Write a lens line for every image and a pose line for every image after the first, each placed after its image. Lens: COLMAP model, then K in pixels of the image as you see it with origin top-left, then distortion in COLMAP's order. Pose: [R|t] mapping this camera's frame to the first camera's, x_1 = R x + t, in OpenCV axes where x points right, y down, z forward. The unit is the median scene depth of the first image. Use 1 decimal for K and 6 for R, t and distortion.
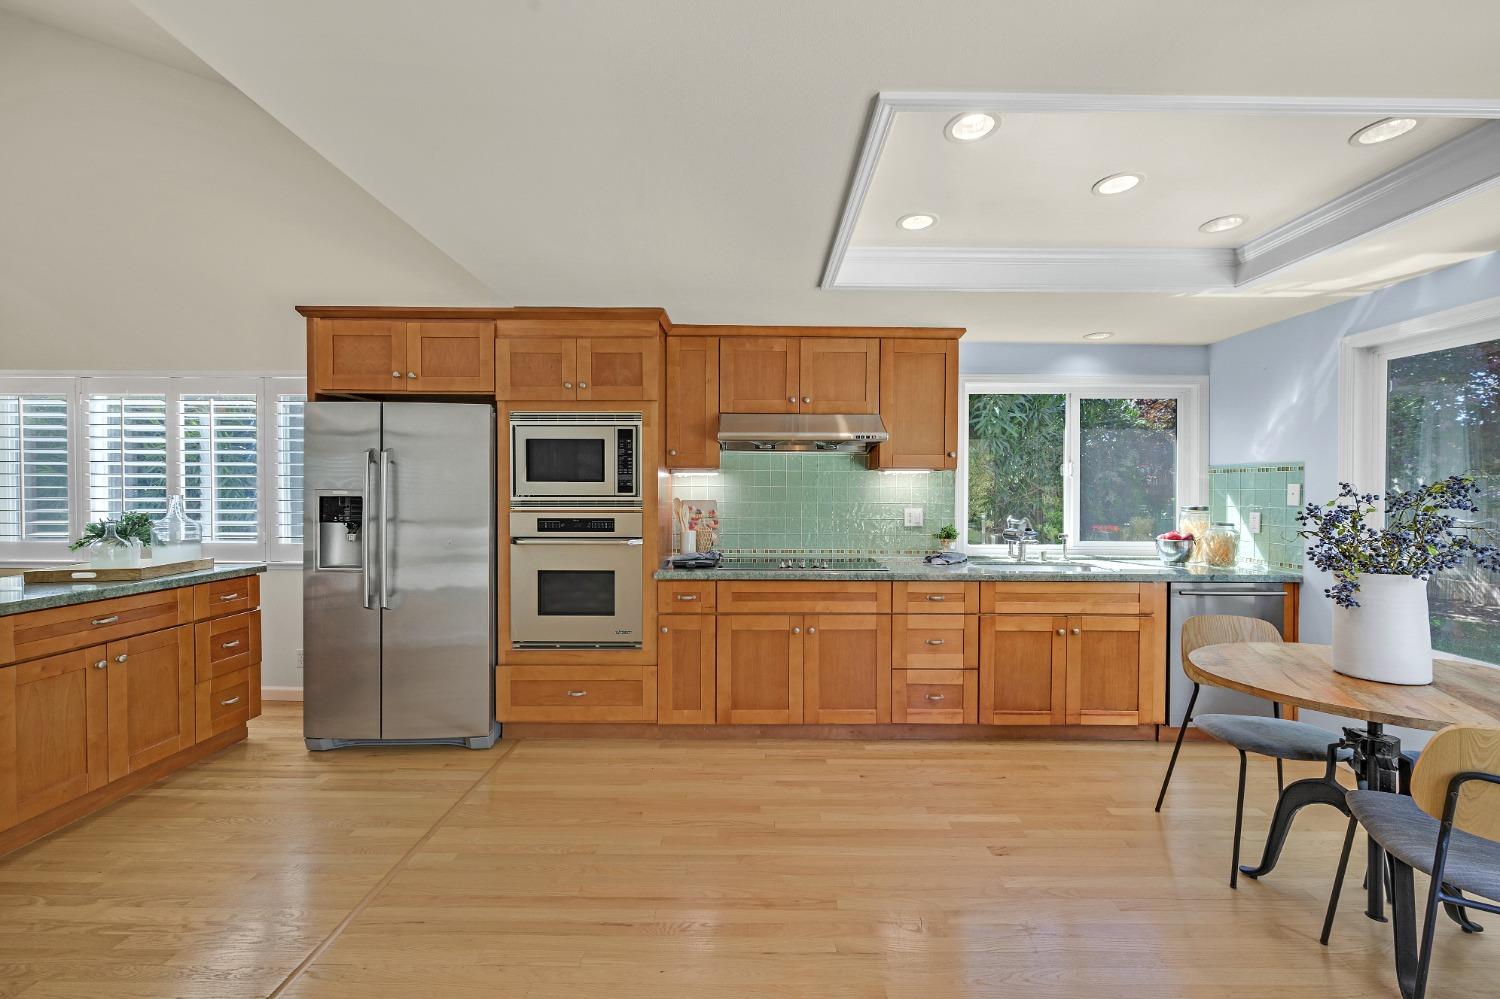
lens RADIAL K [[597.4, 0, 755.4], [0, 597.4, 494.9], [0, 0, 1]] dist [-0.006122, 0.000527]
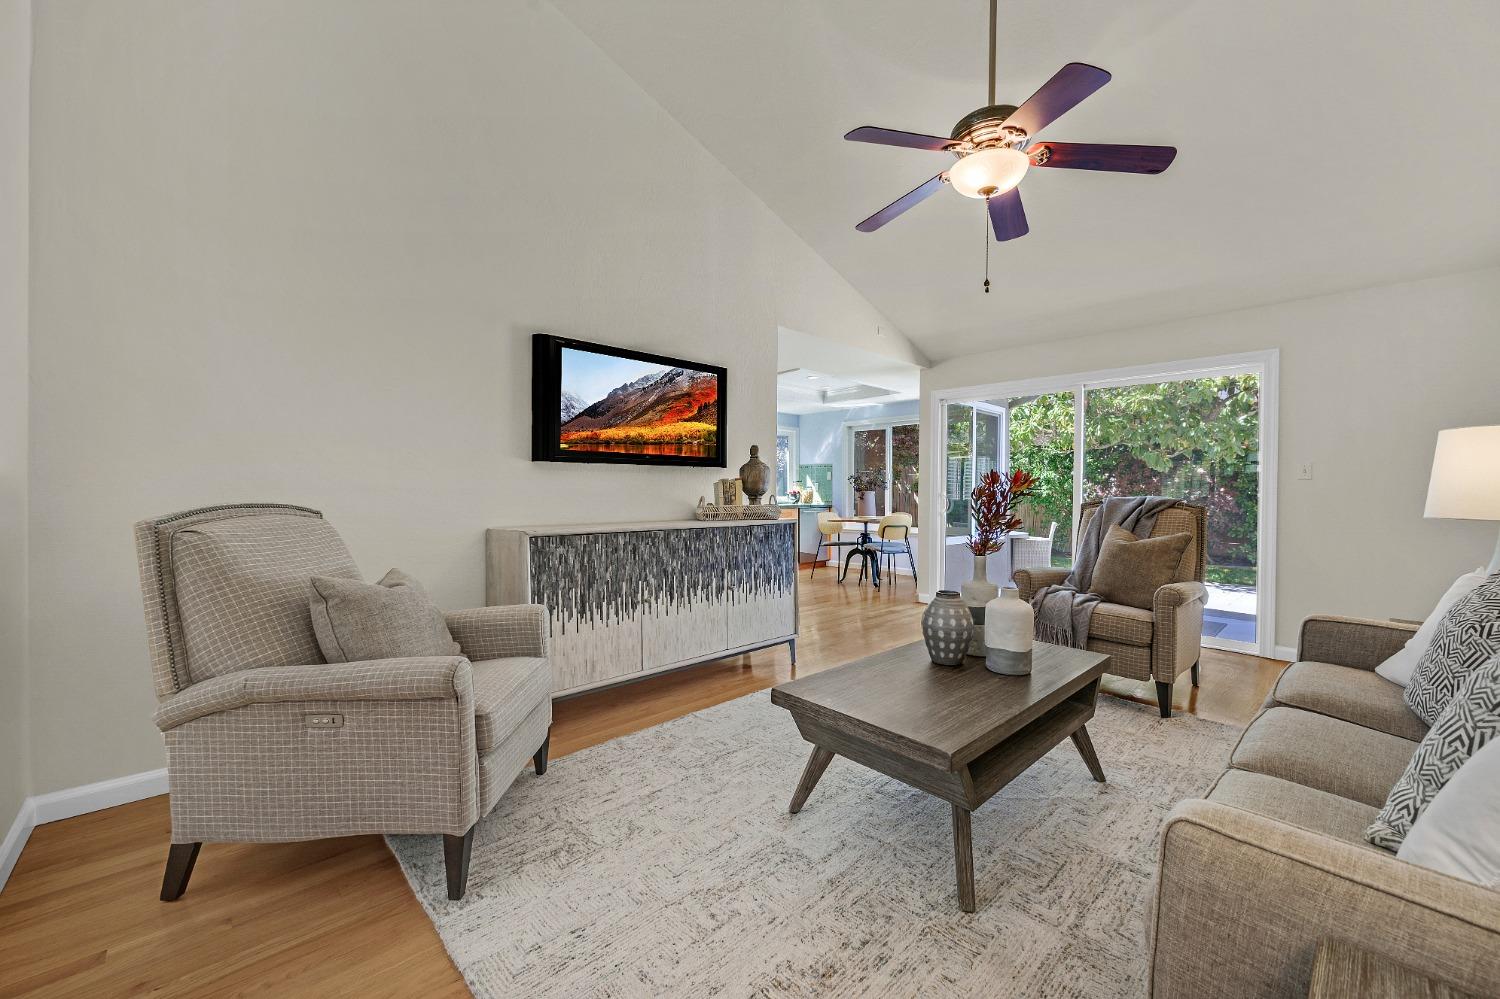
lens RADIAL K [[597.4, 0, 755.4], [0, 597.4, 494.9], [0, 0, 1]] dist [-0.006122, 0.000527]
pose [[0.724496, -0.007909, 0.689234, -1.260142], [0.002782, 0.999960, 0.008550, 0.065351], [-0.689273, -0.004277, 0.724489, -0.775335]]
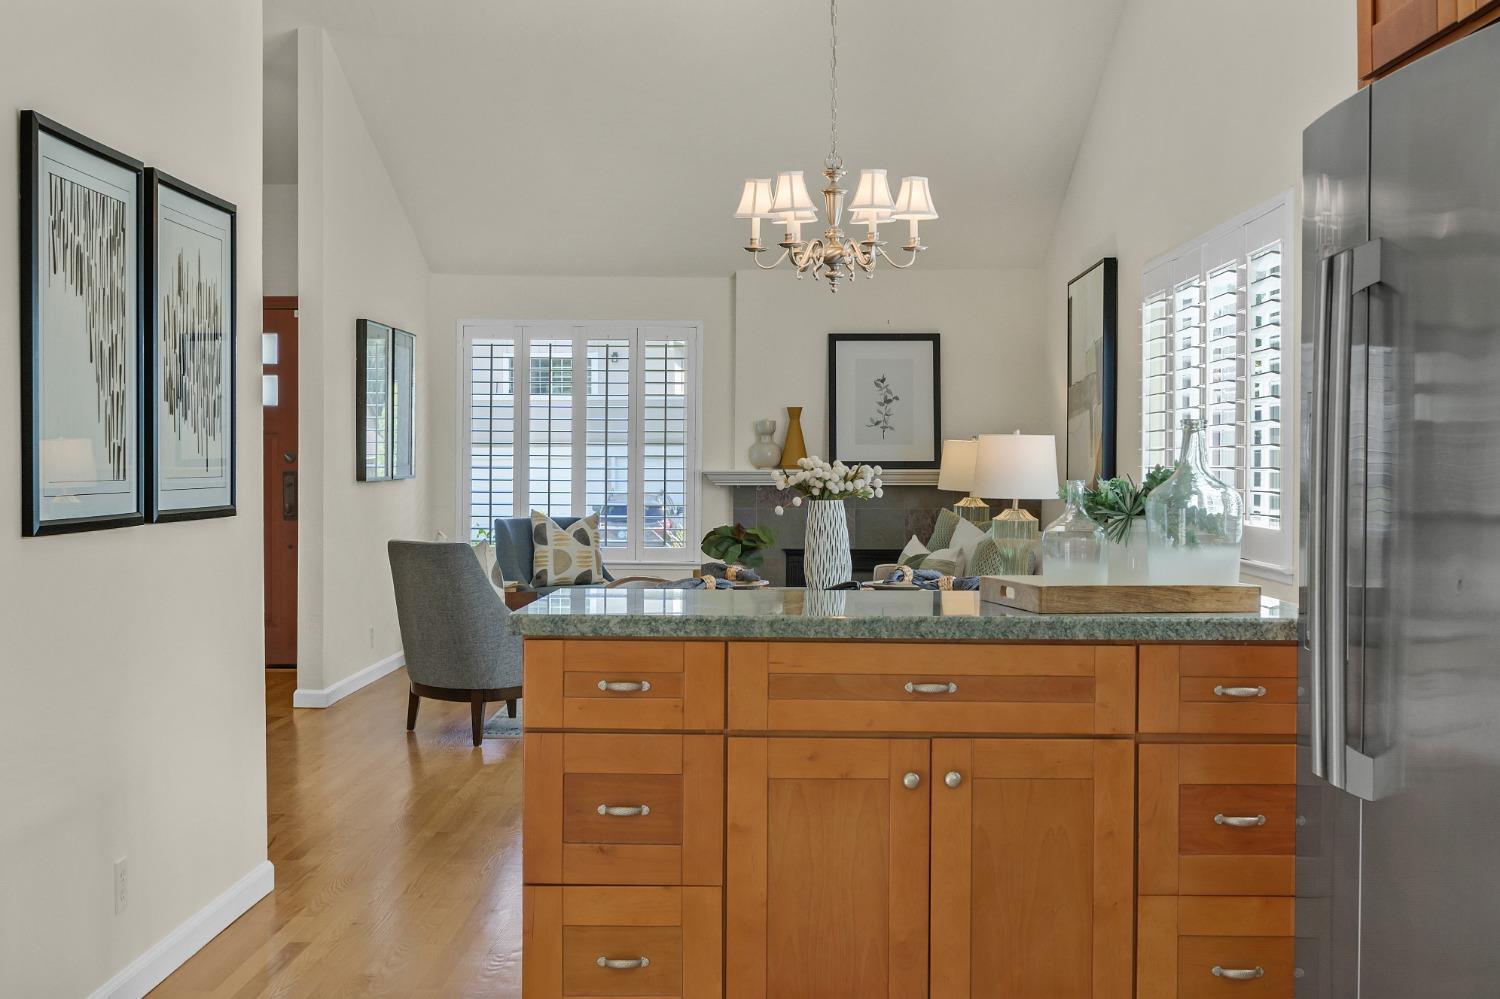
lens RADIAL K [[1918.0, 0, 750.0], [0, 1918.0, 499.5], [0, 0, 1]] dist [0.003997, 0.004075]
pose [[-0.017062, 0.017064, -0.999709, 0.296786], [-0.009113, 0.999810, 0.017221, 0.032837], [0.999813, 0.009404, -0.016903, 0.684731]]
